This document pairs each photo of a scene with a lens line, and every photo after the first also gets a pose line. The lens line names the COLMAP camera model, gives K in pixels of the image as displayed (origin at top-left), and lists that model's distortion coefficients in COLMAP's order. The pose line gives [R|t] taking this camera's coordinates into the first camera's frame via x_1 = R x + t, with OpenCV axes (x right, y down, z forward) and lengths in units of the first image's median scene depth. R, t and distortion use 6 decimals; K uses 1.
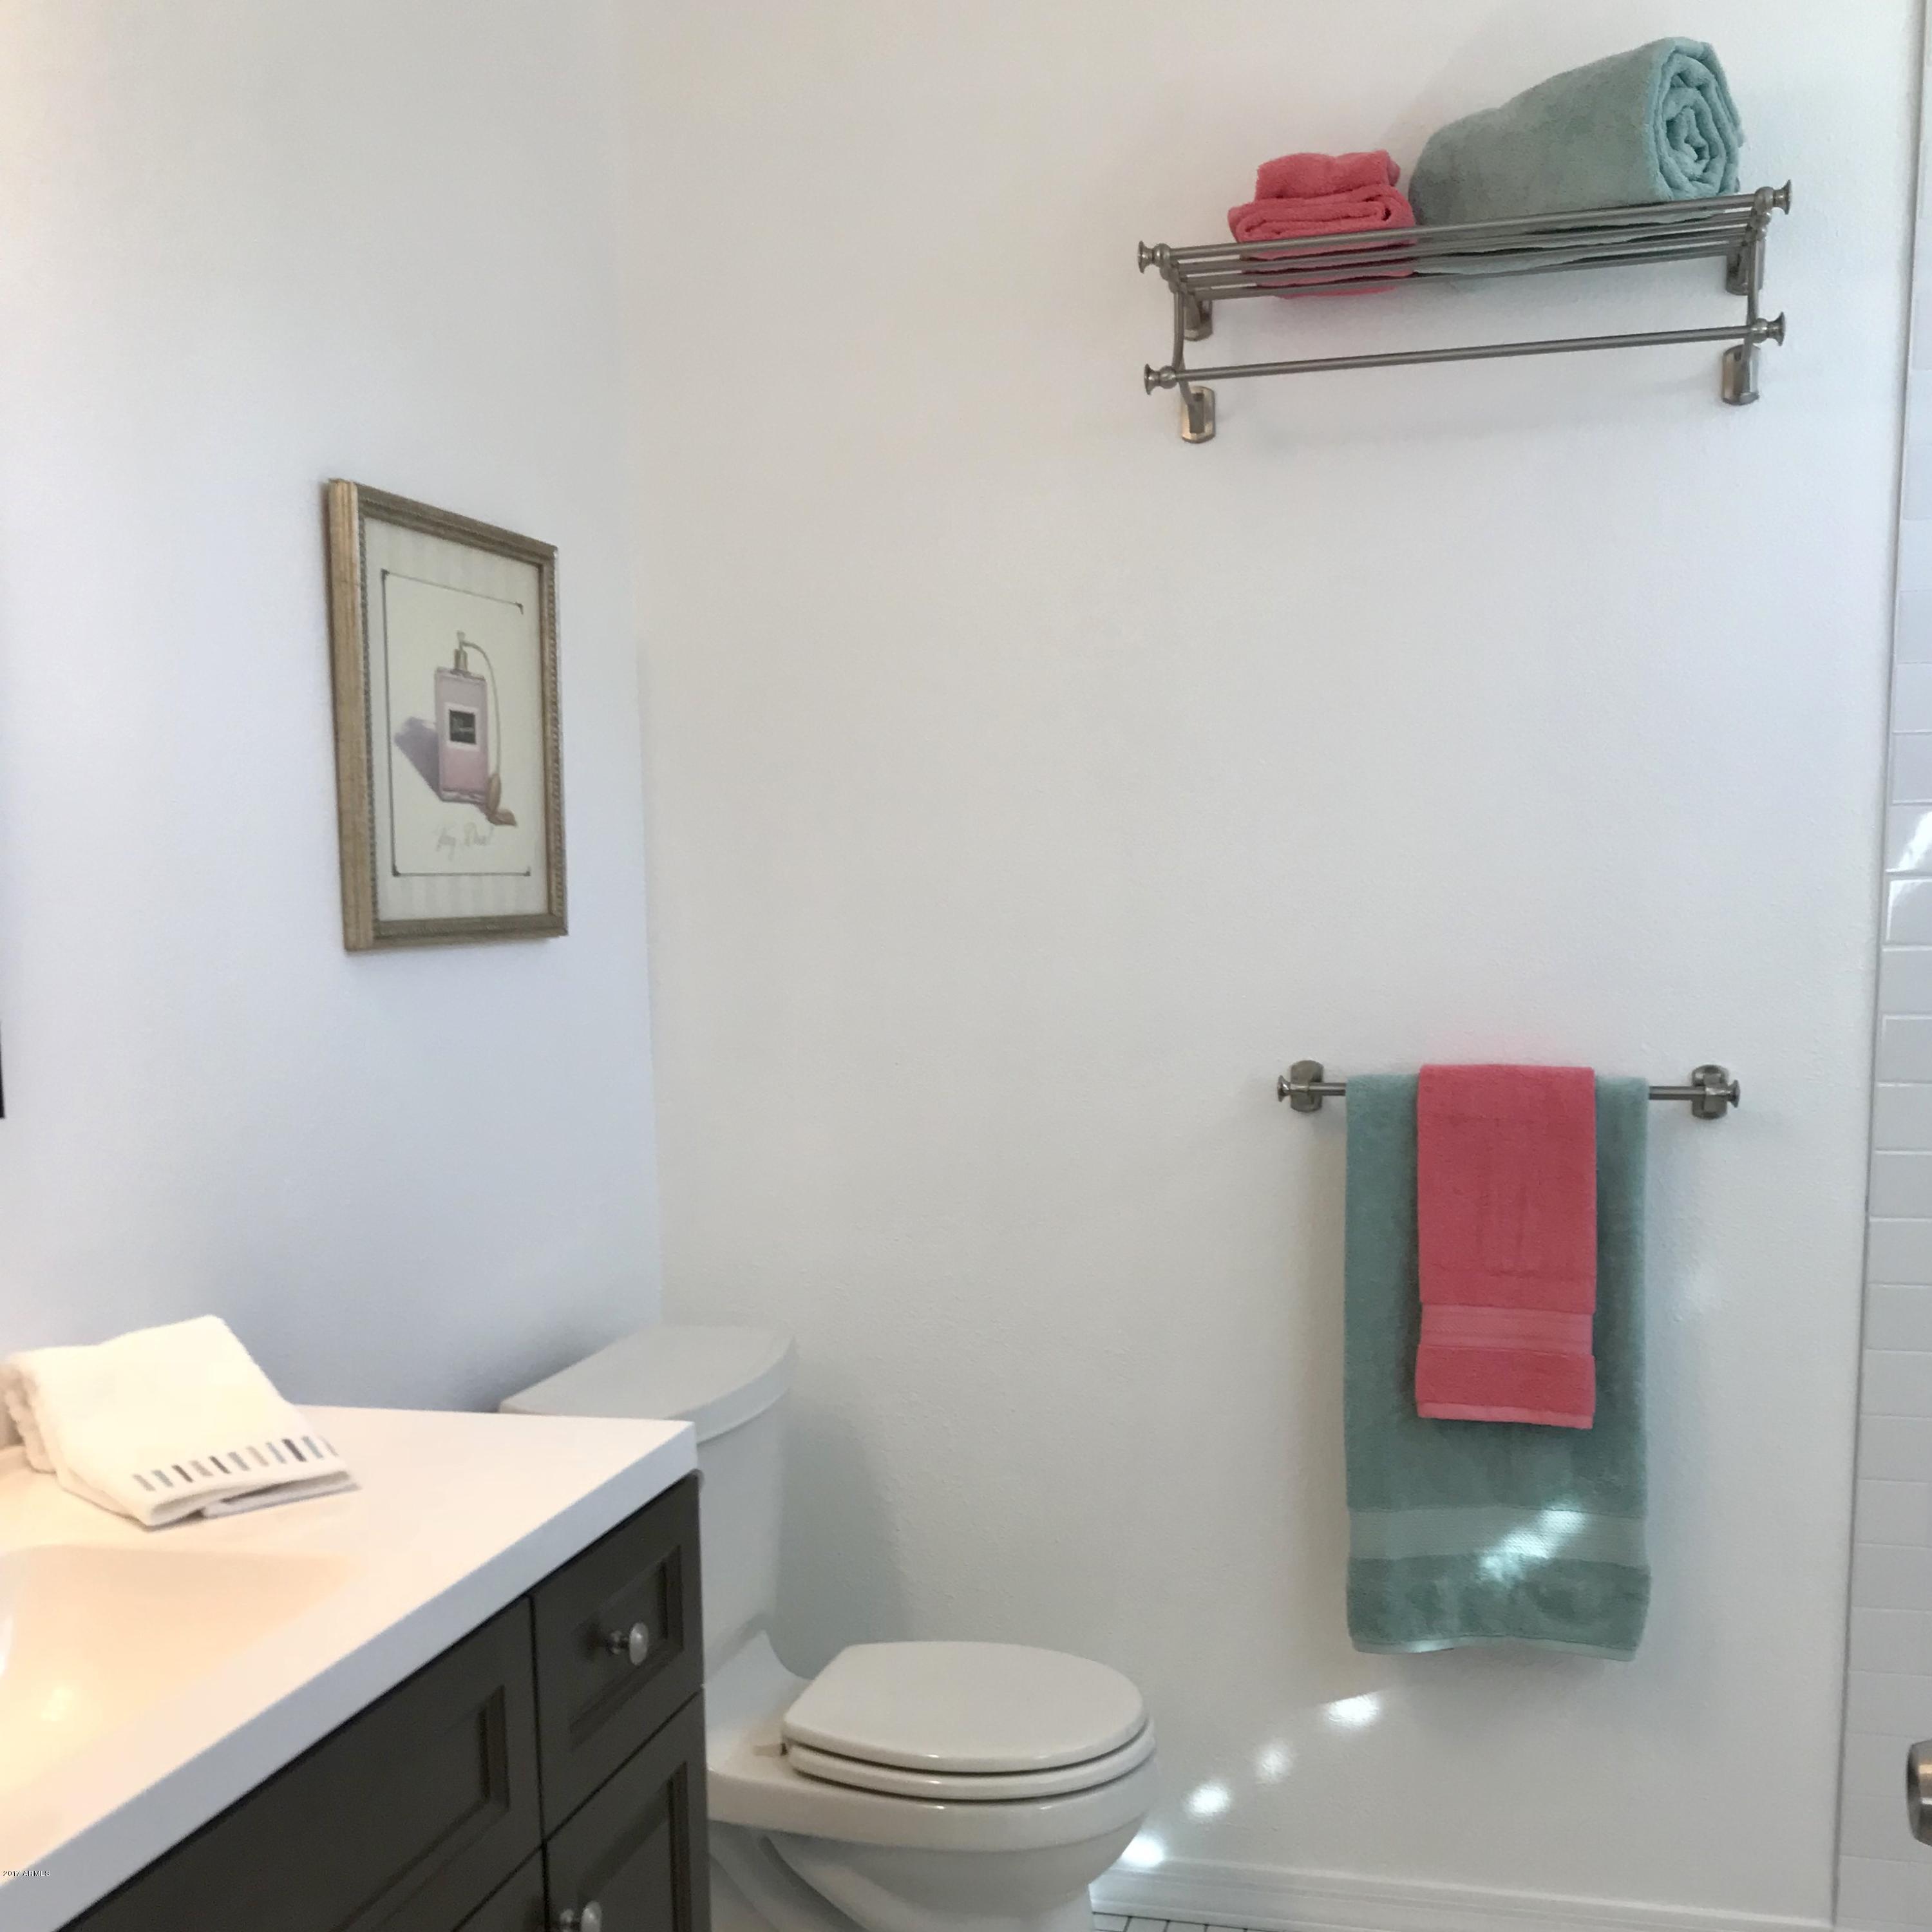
lens RADIAL K [[2026.4, 0, 962.5], [0, 2026.4, 968.6], [0, 0, 1]] dist [0.038675, 0.000000]
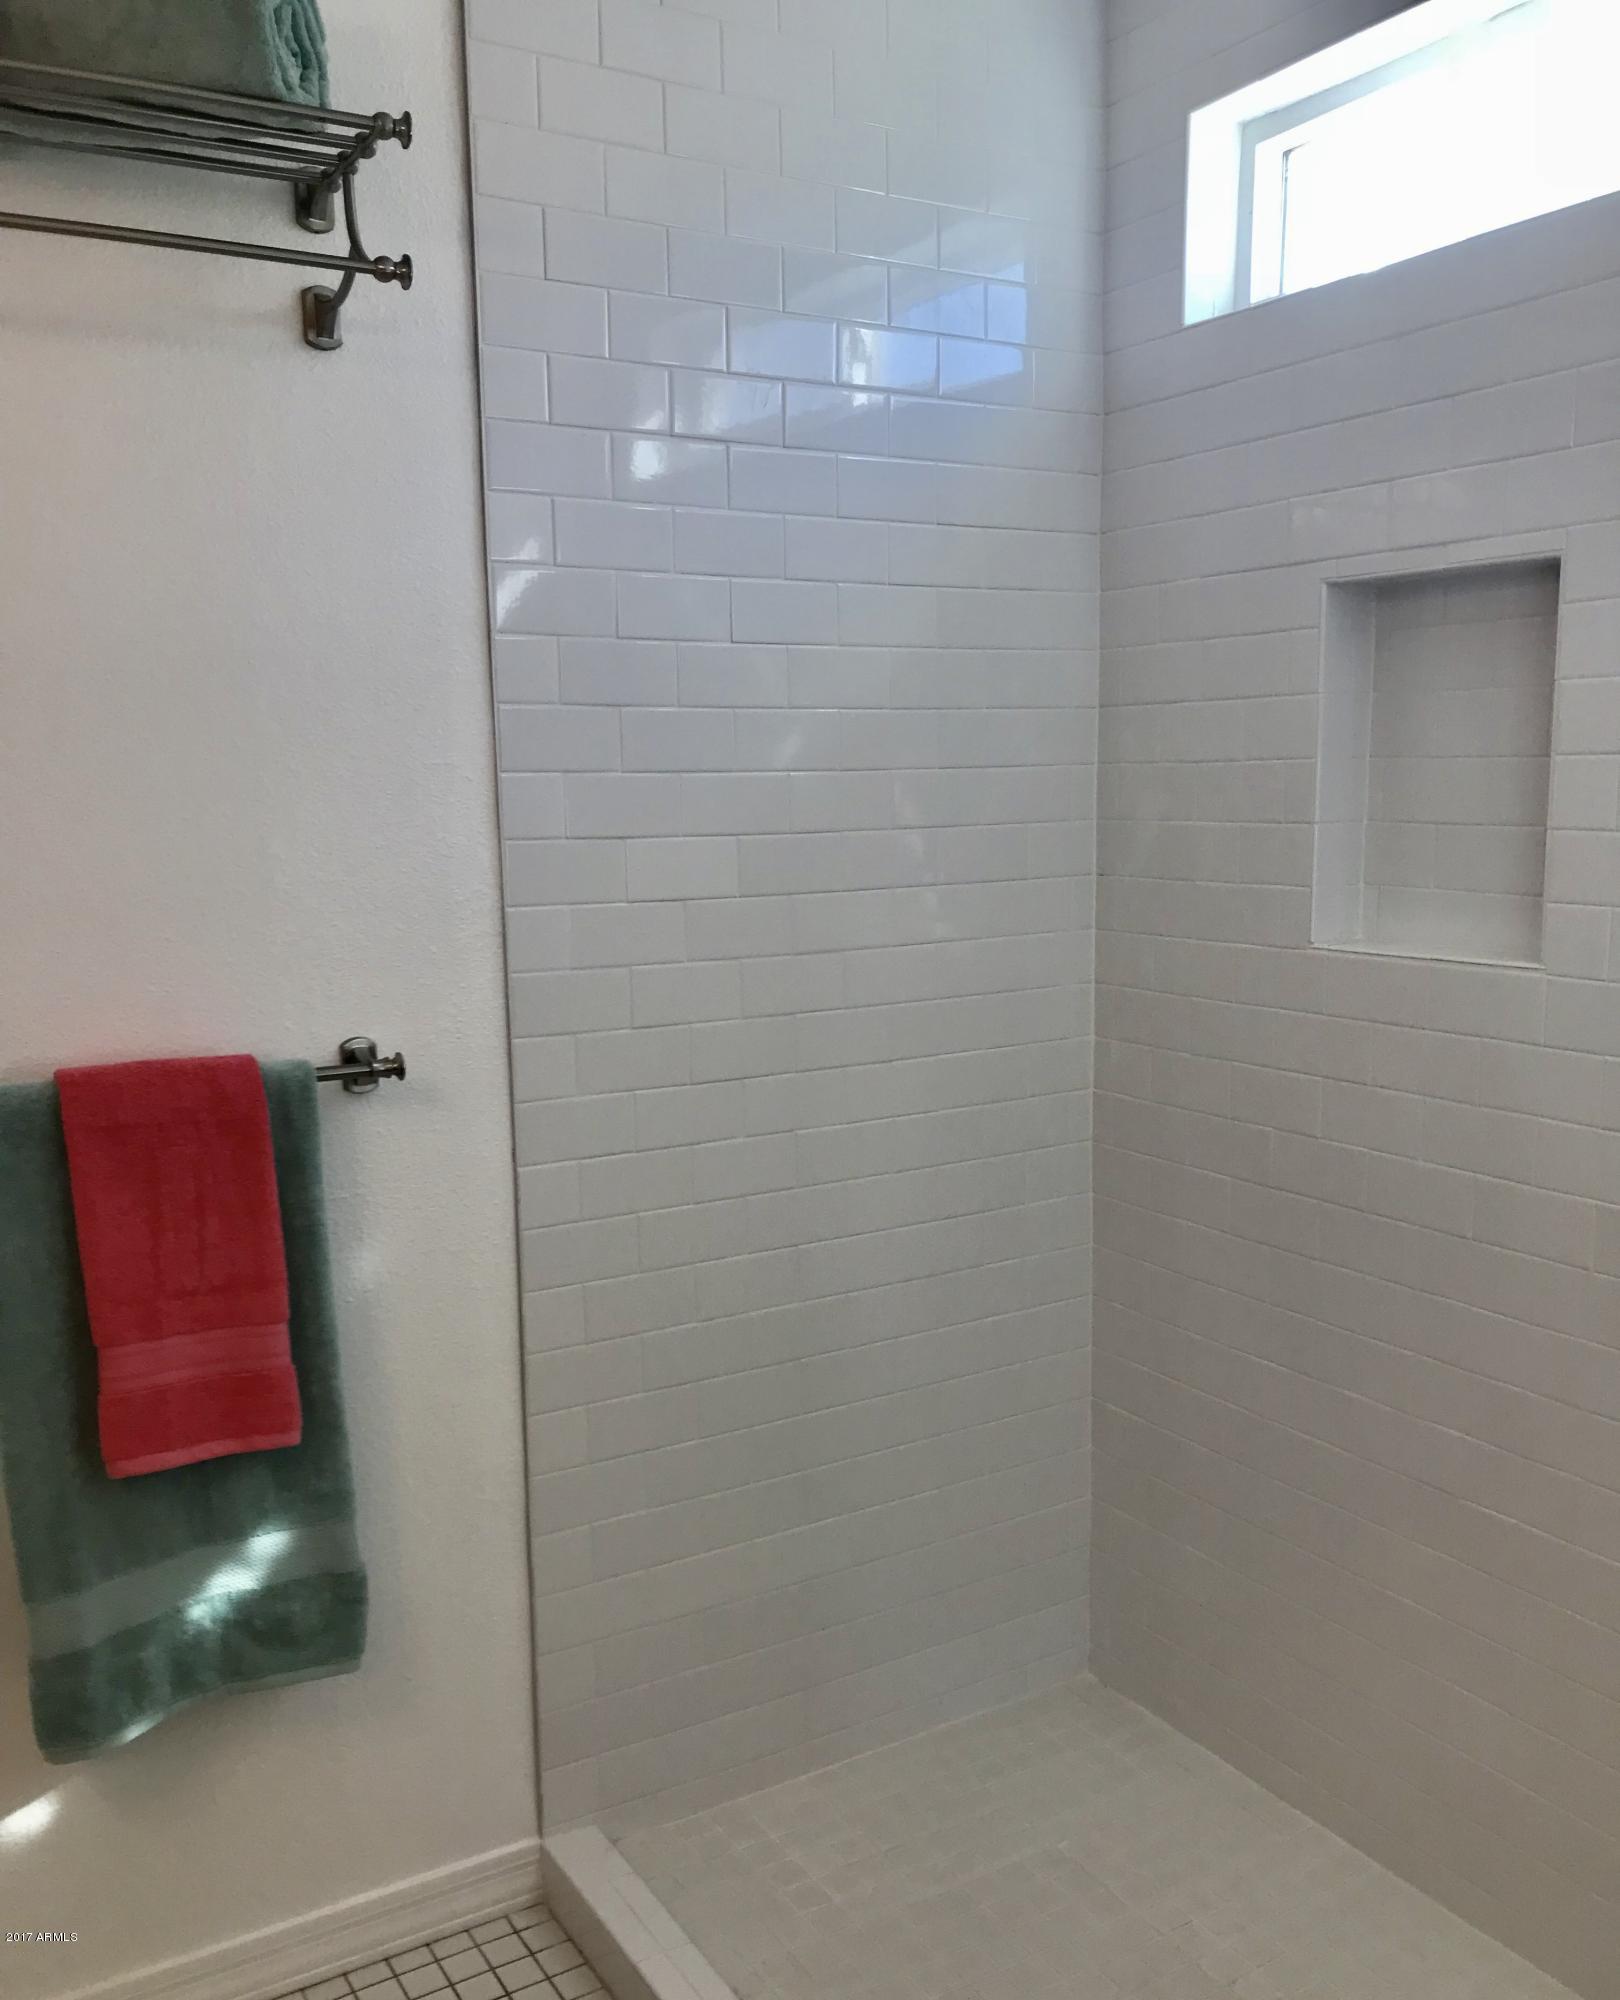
lens RADIAL K [[1759.9, 0, 815.9], [0, 1759.9, 1008.3], [0, 0, 1]] dist [0.029937, -0.024262]
pose [[0.718041, -0.090143, 0.690139, -0.062427], [0.041290, 0.995348, 0.087049, -0.032836], [-0.694775, -0.034009, 0.718423, 0.252558]]
